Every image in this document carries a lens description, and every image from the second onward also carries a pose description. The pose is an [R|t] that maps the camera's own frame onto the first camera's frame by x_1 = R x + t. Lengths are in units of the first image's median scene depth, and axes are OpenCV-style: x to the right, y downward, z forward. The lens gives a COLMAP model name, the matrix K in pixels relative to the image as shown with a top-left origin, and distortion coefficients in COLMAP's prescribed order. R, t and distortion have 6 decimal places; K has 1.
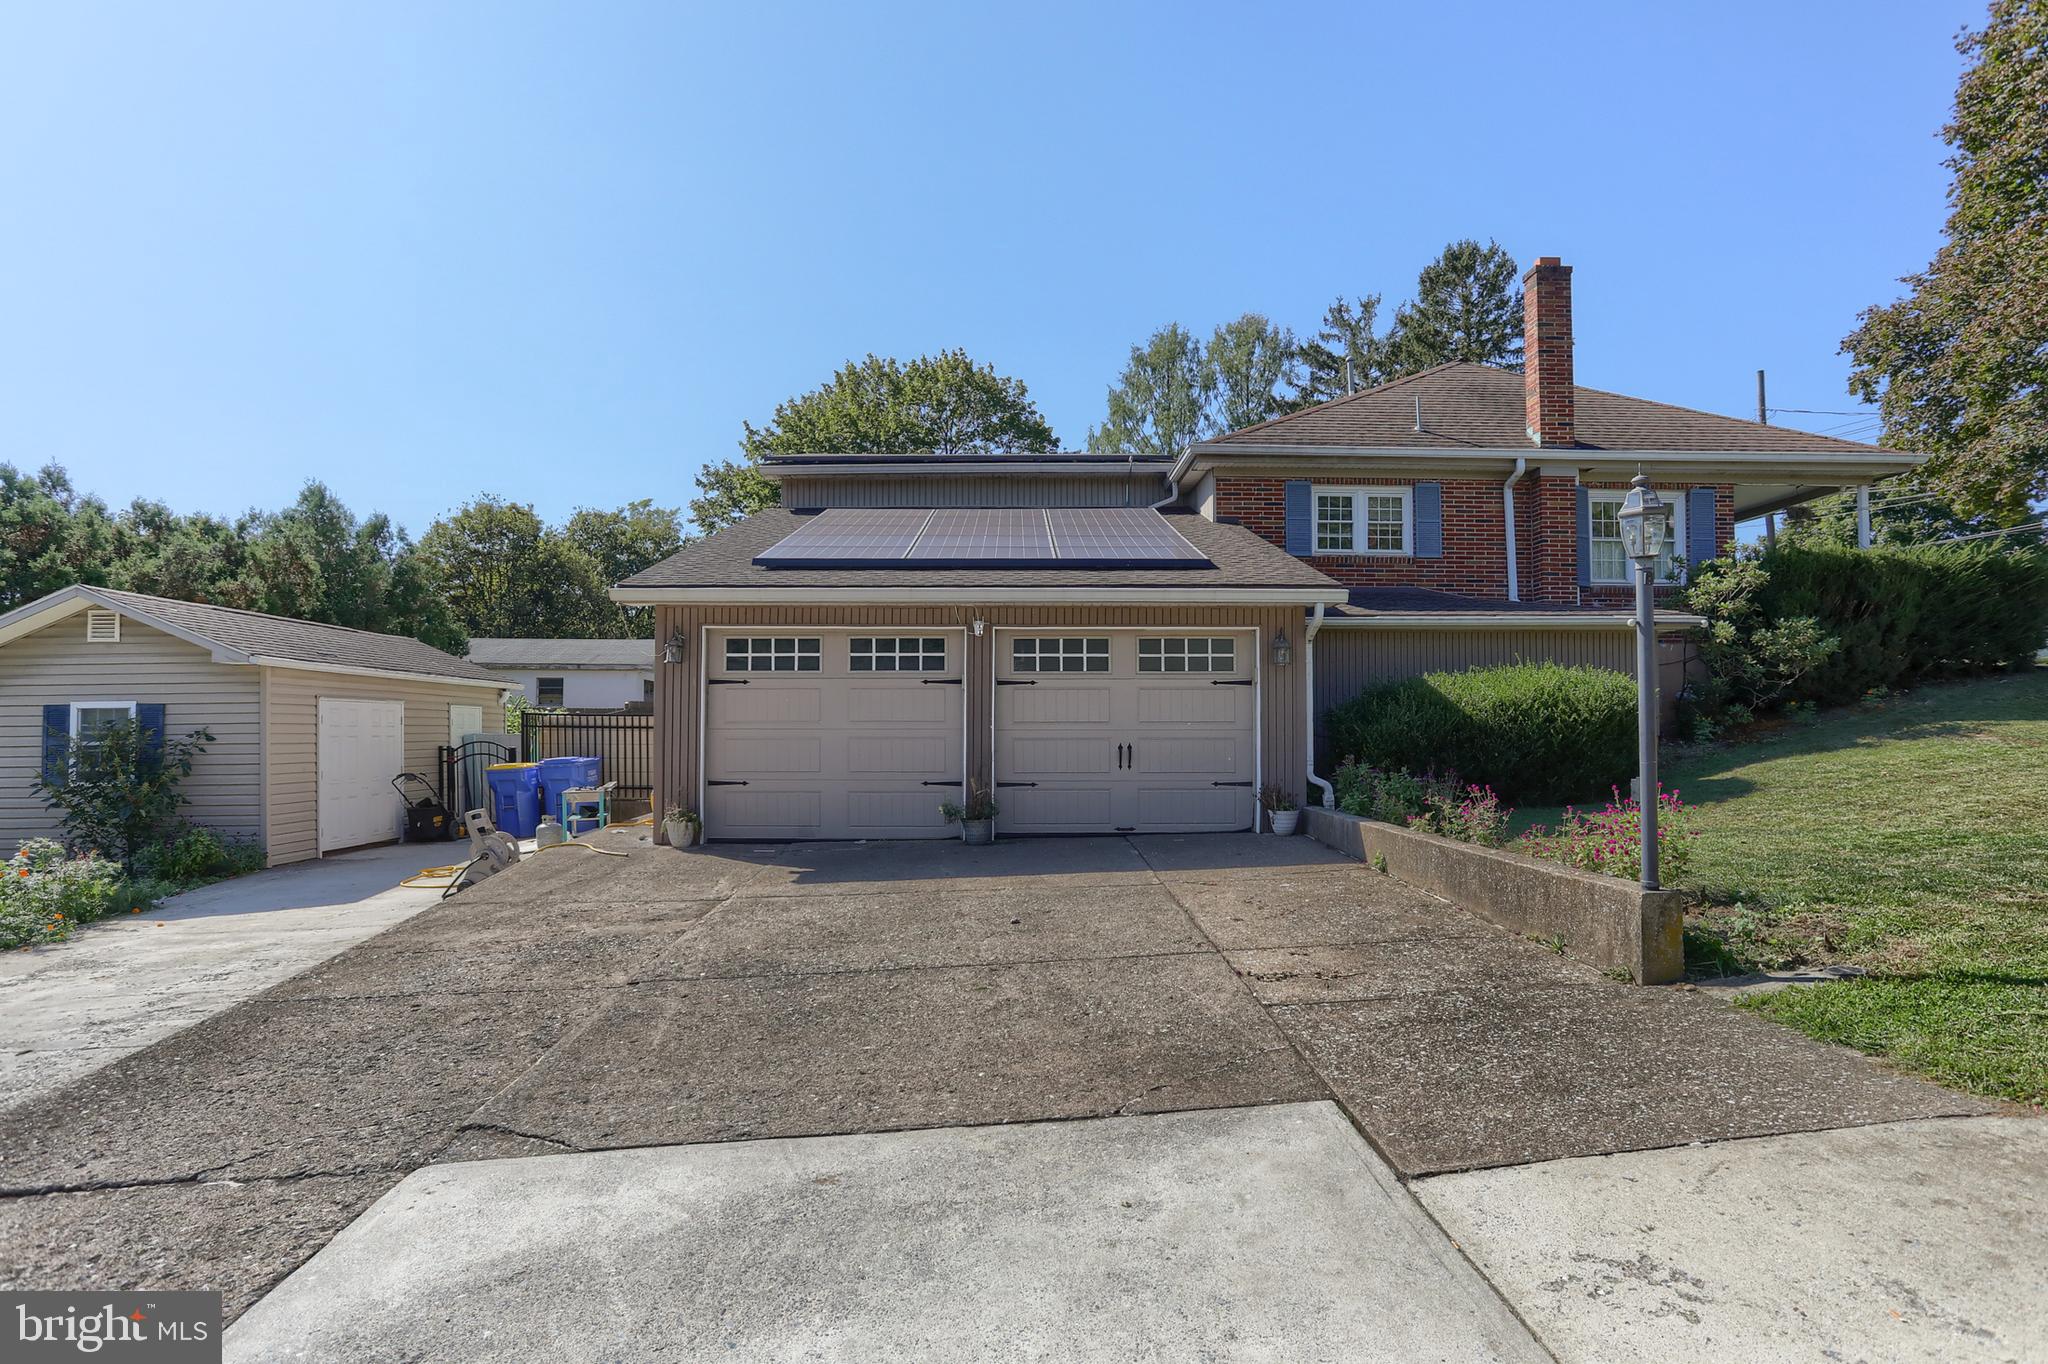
lens RADIAL K [[1042.4, 0, 1024.5], [0, 1042.4, 674.2], [0, 0, 1]] dist [-0.068565, 0.034518]
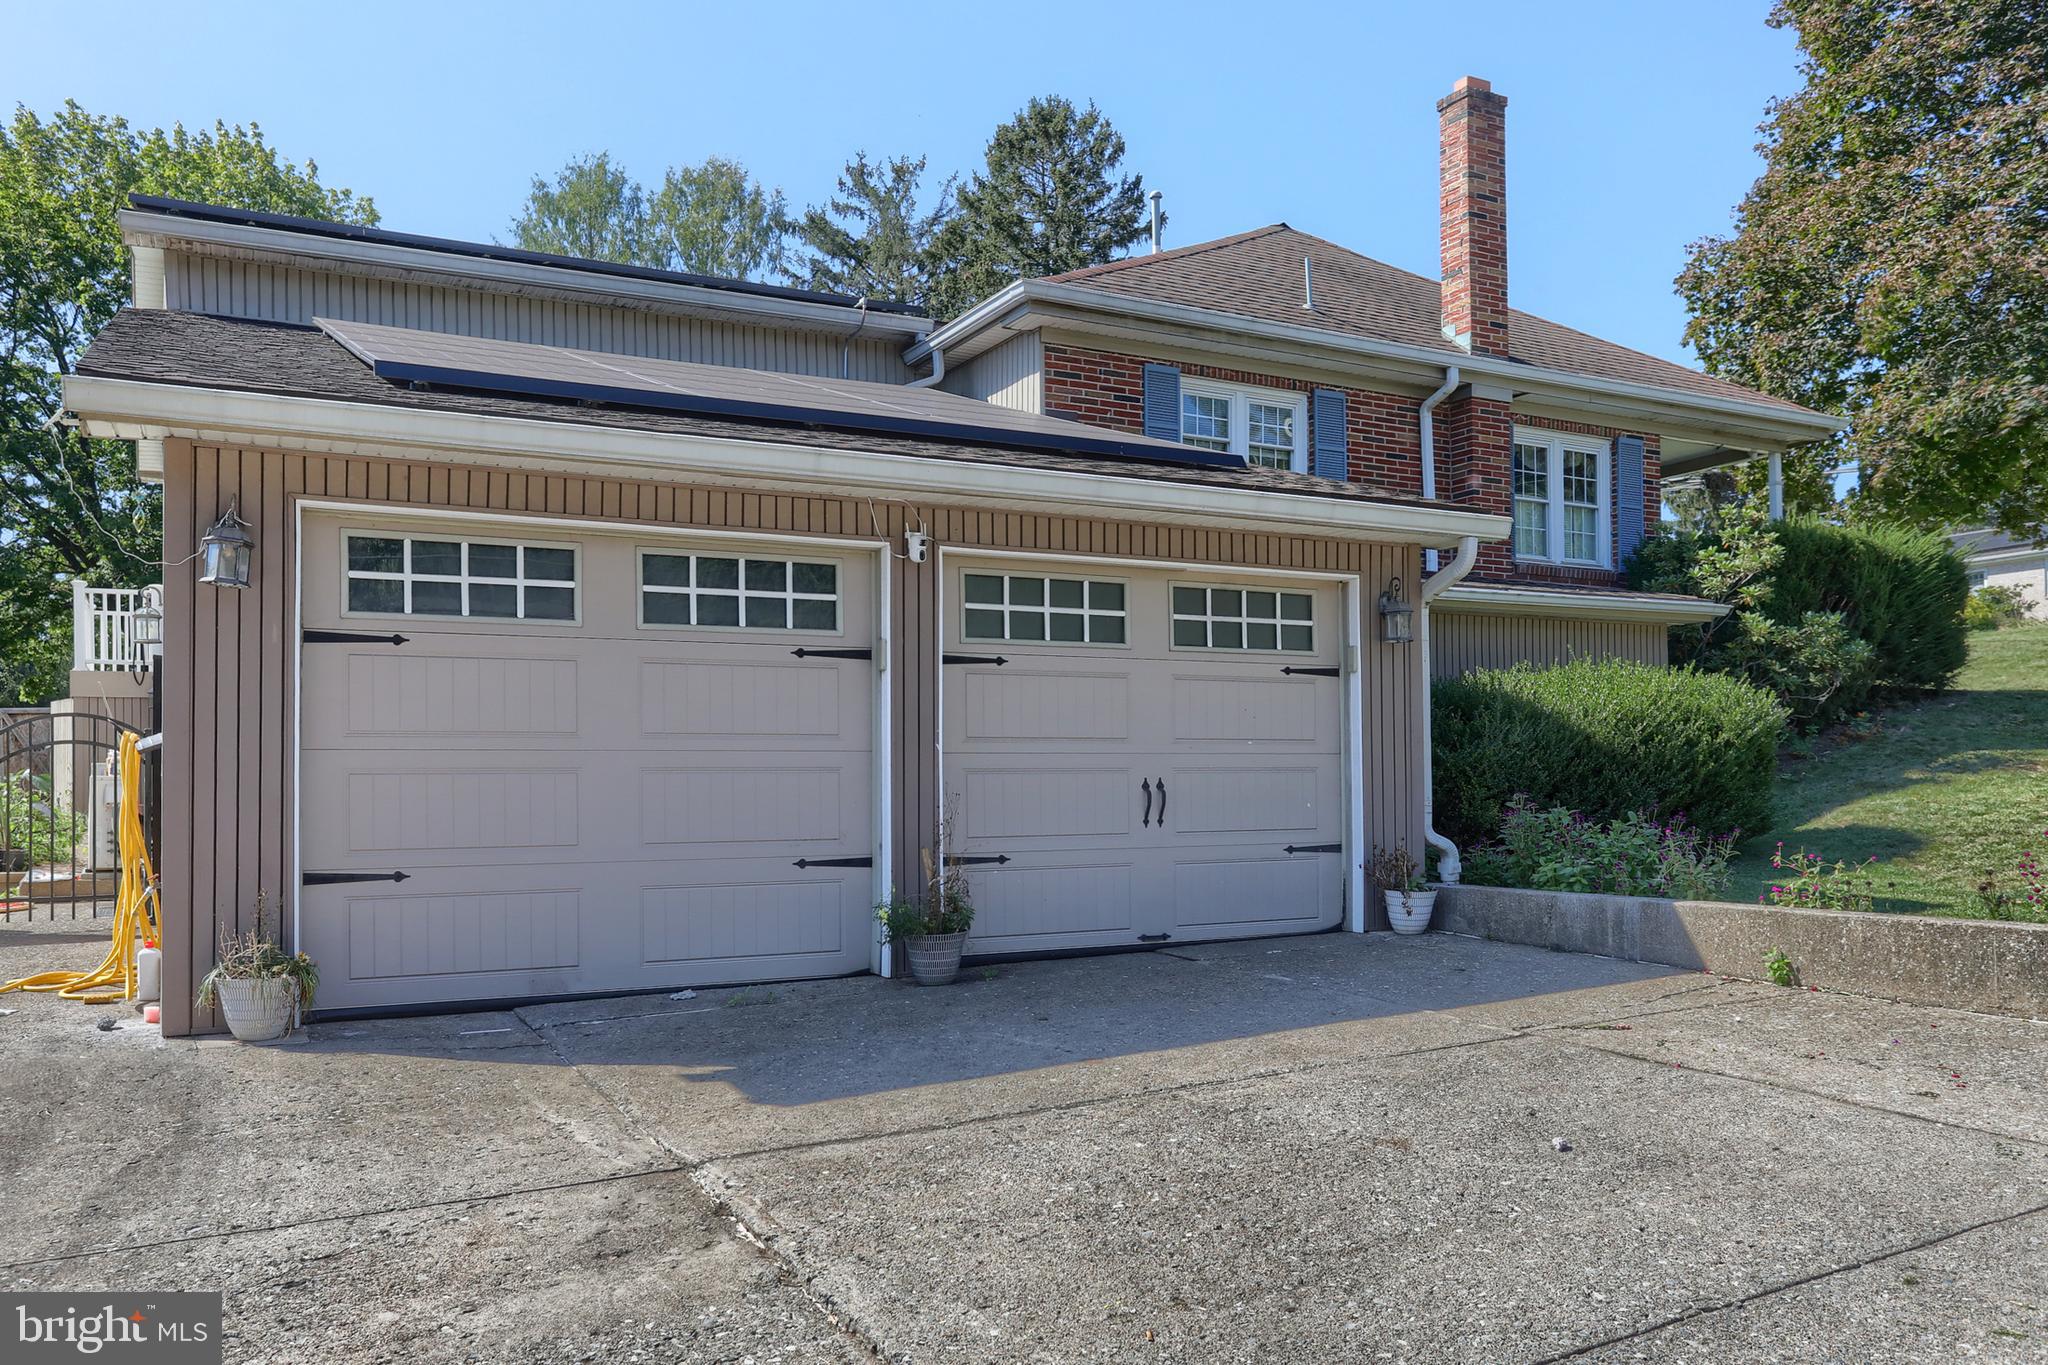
lens RADIAL K [[1525.5, 0, 993.5], [0, 1525.5, 712.8], [0, 0, 1]] dist [-0.012047, 0.033493]
pose [[0.896844, 0.014233, 0.442118, -0.270898], [-0.014029, 0.999895, -0.003732, 0.030392], [-0.442124, -0.002856, 0.896949, 0.272058]]
